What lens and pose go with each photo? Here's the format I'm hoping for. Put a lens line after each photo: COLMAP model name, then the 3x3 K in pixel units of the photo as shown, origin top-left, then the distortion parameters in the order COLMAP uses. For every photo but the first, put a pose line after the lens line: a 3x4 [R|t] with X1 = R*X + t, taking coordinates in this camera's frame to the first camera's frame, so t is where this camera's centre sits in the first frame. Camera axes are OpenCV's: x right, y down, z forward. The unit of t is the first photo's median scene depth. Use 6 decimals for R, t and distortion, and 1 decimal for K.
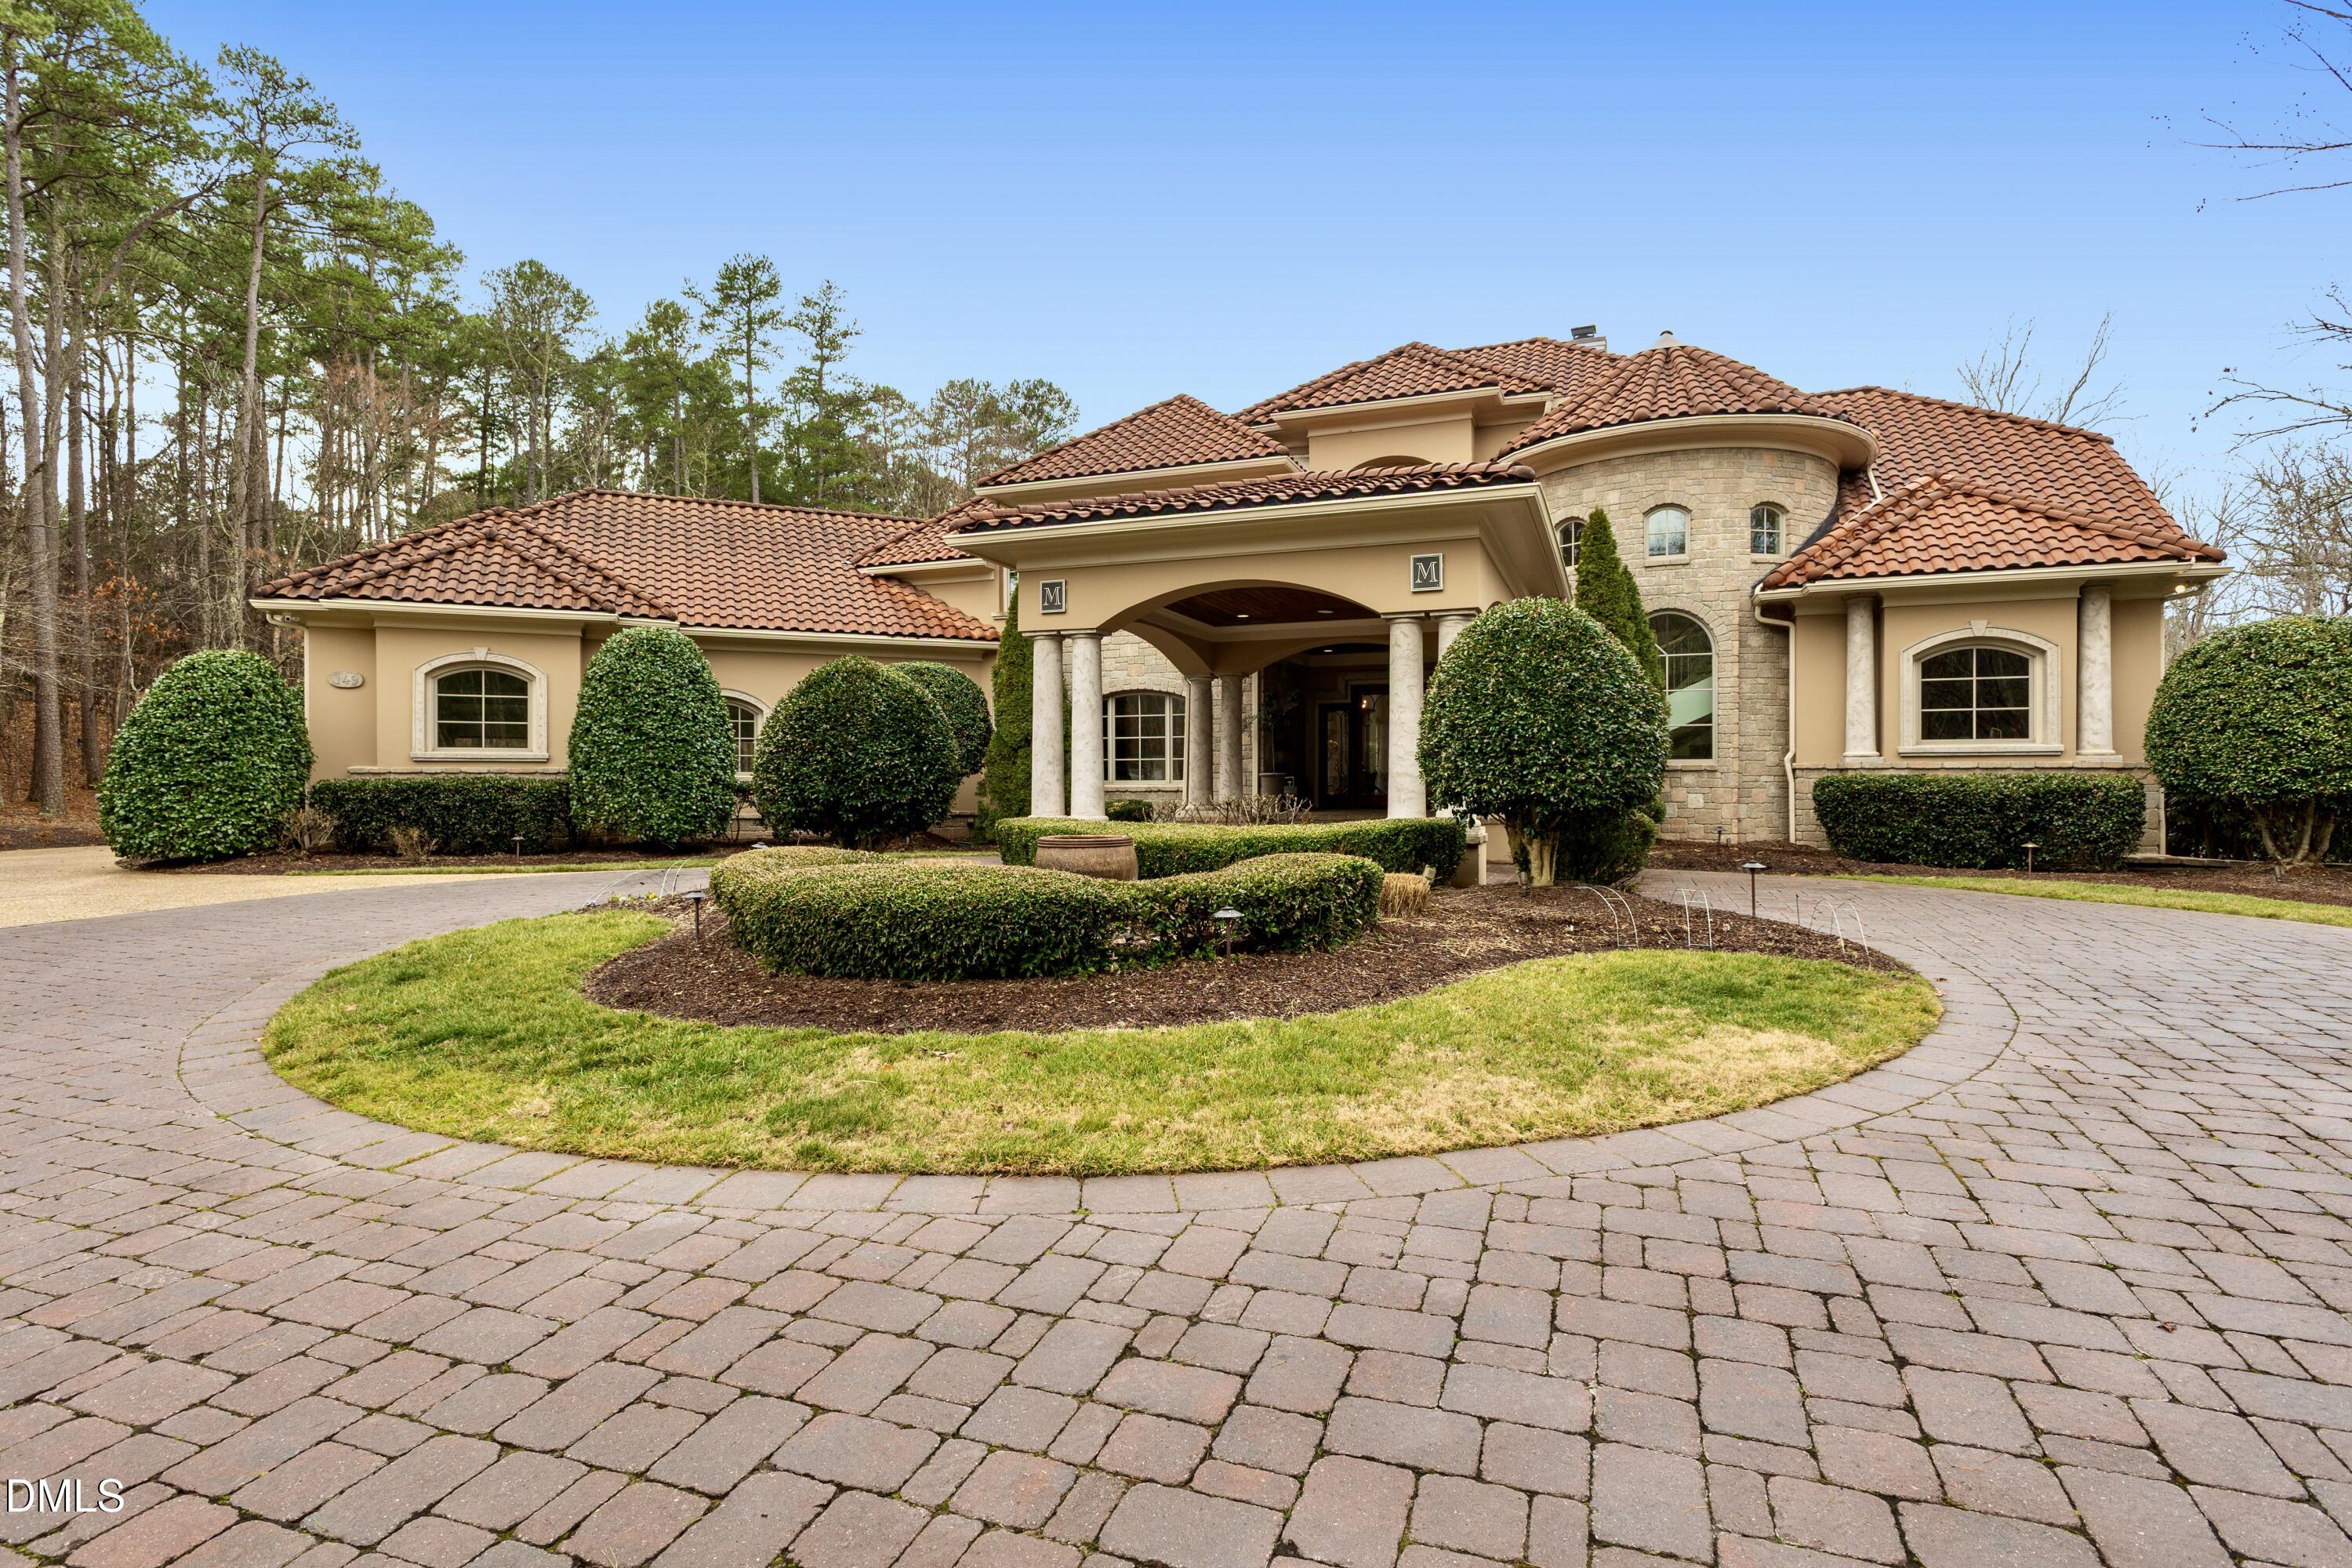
lens RADIAL K [[1208.1, 0, 1174.7], [0, 1208.1, 772.8], [0, 0, 1]] dist [0.006475, -0.000244]
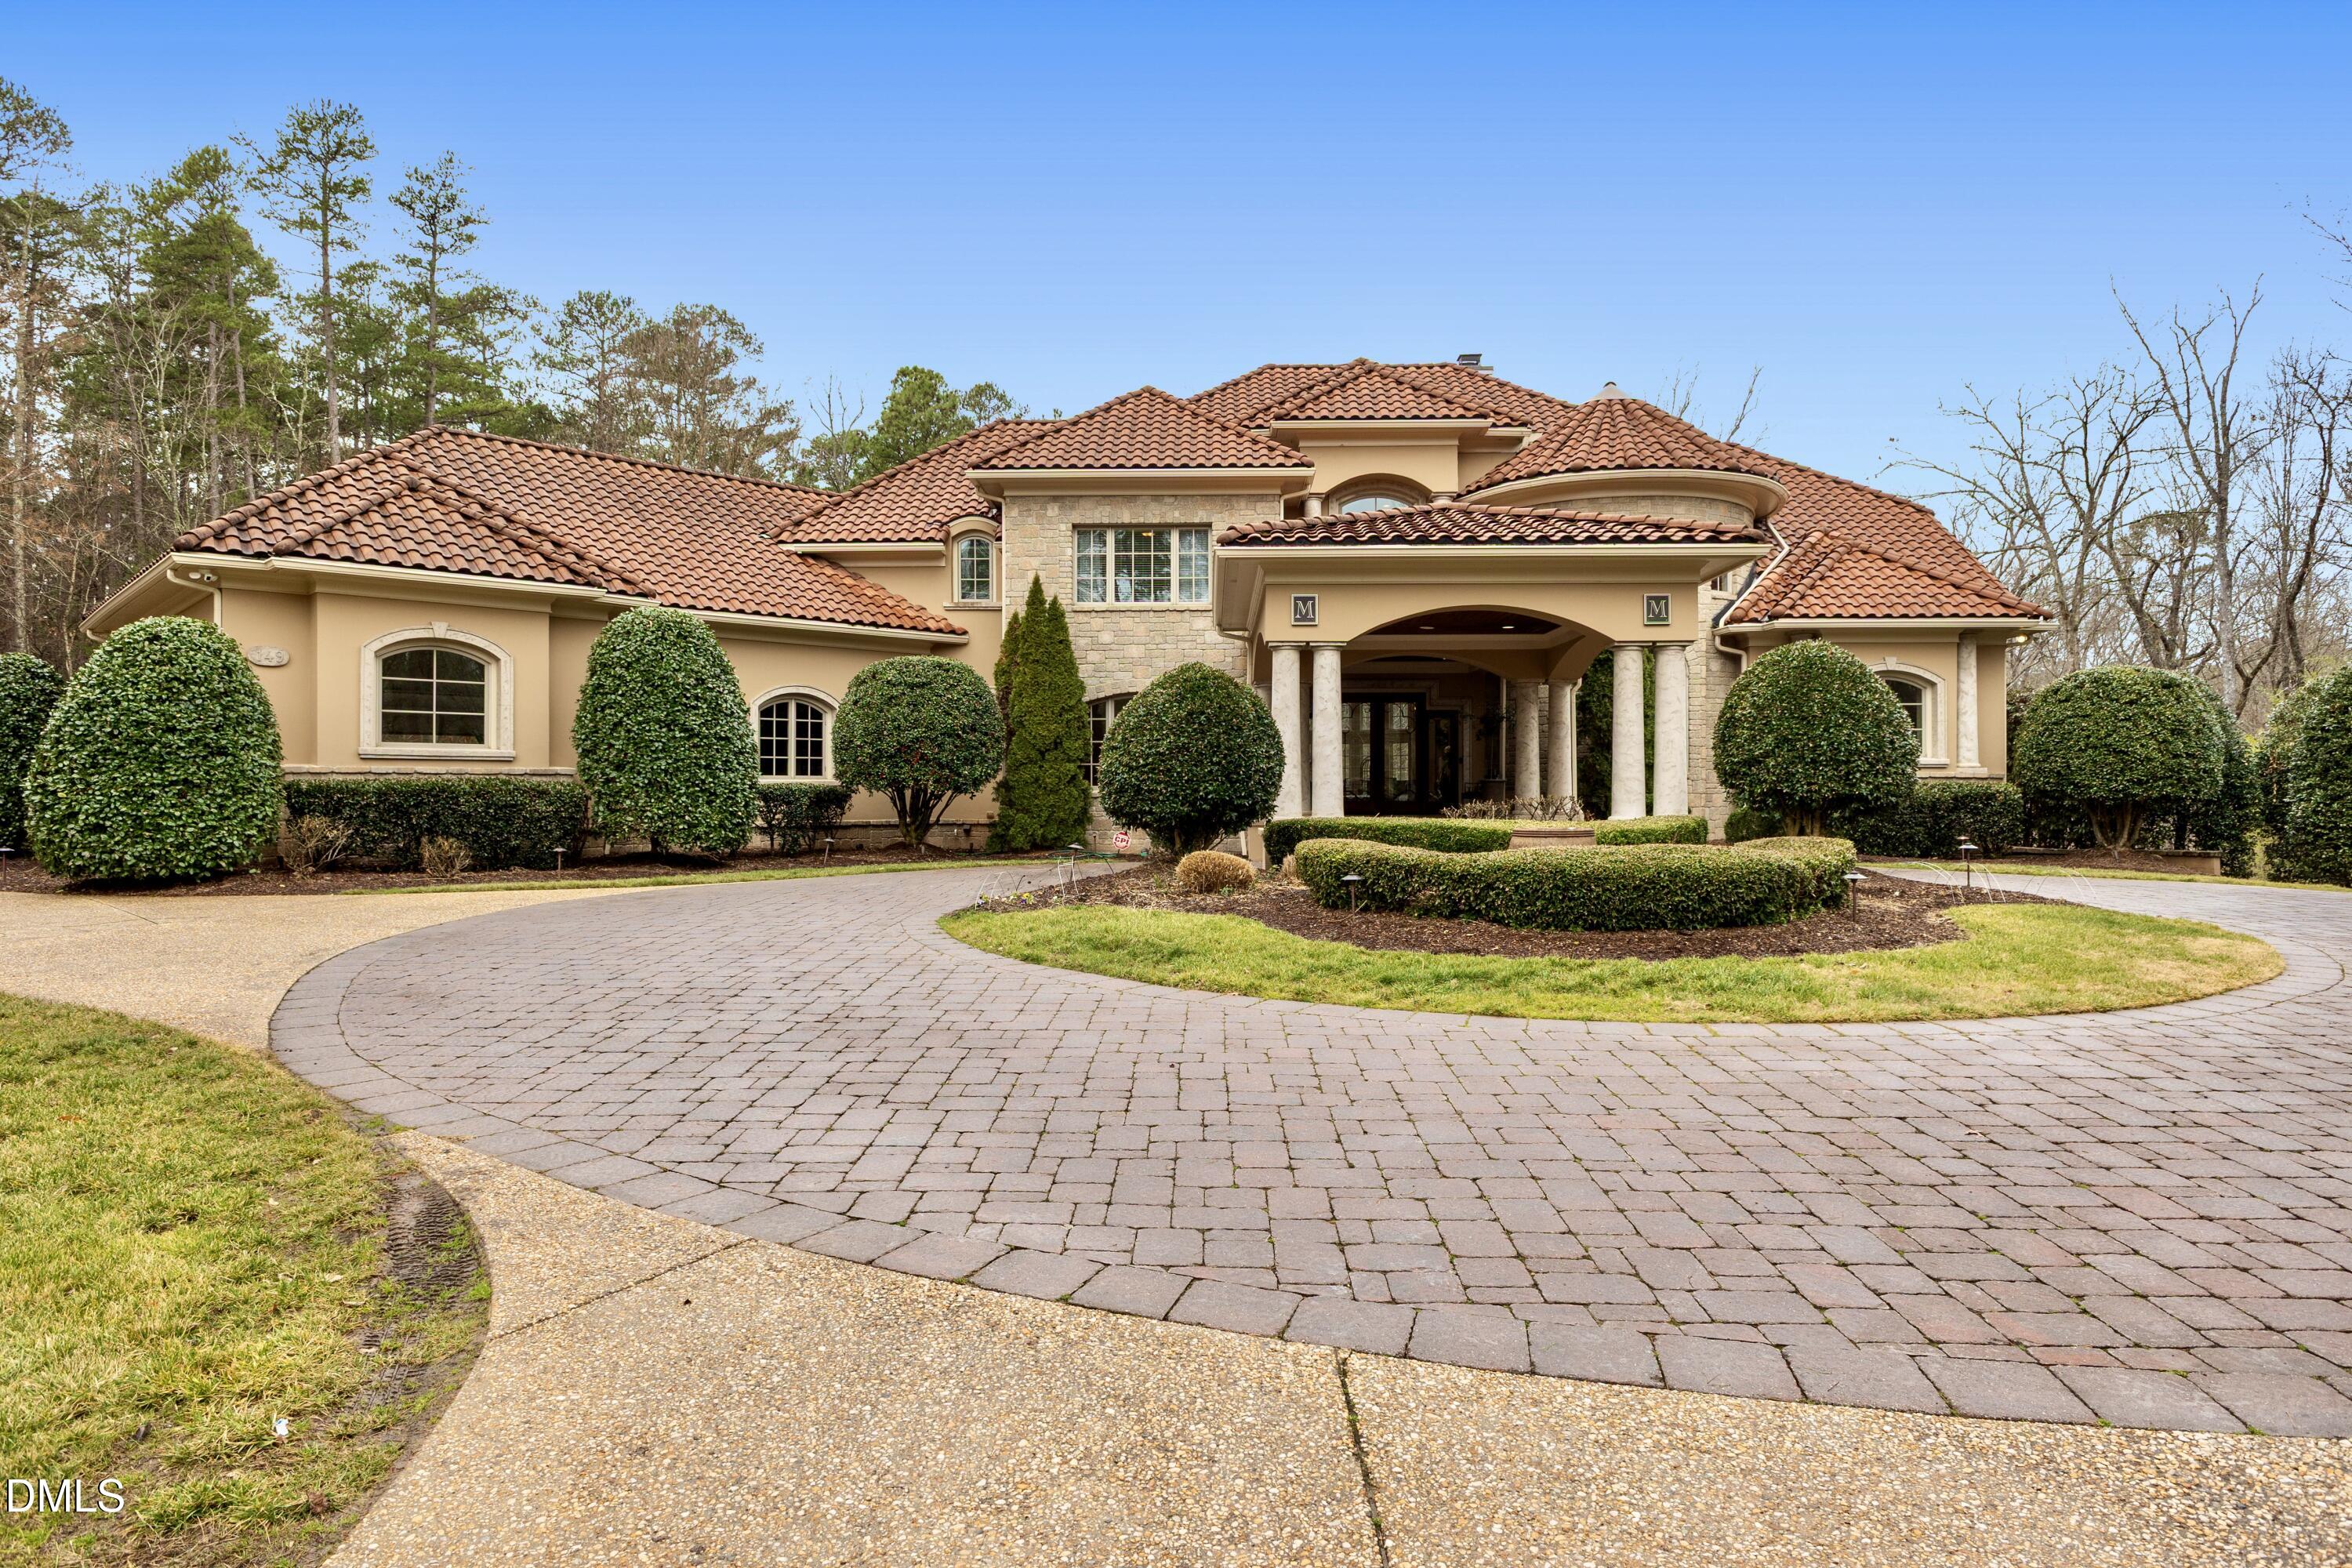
lens RADIAL K [[1424.4, 0, 1176.4], [0, 1424.4, 789.8], [0, 0, 1]] dist [0.000411, -0.002226]
pose [[0.938759, 0.002645, 0.344564, -0.458364], [-0.004400, 0.999981, 0.004311, 0.005097], [-0.344546, -0.005563, 0.938753, -0.096479]]
